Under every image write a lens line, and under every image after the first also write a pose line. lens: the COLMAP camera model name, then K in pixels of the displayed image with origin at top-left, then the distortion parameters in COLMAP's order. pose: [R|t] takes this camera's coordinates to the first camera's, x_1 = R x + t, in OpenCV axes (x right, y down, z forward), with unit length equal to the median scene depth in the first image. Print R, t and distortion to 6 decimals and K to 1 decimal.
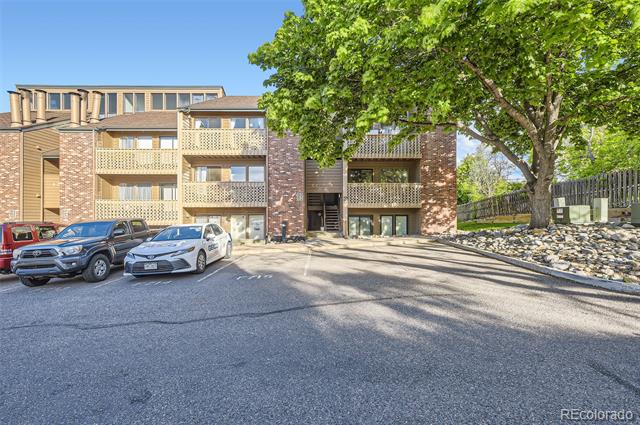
lens RADIAL K [[292.3, 0, 318.7], [0, 292.3, 215.3], [0, 0, 1]] dist [0.003071, 0.001275]
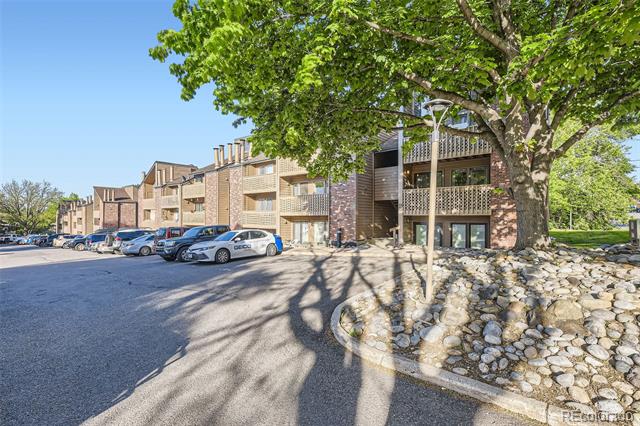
lens RADIAL K [[292.3, 0, 315.7], [0, 292.3, 212.6], [0, 0, 1]] dist [0.003071, 0.001275]
pose [[0.764561, -0.010798, -0.644460, 0.500719], [0.004669, 0.999926, -0.011215, -0.025094], [0.644534, 0.005566, 0.764555, 0.080747]]
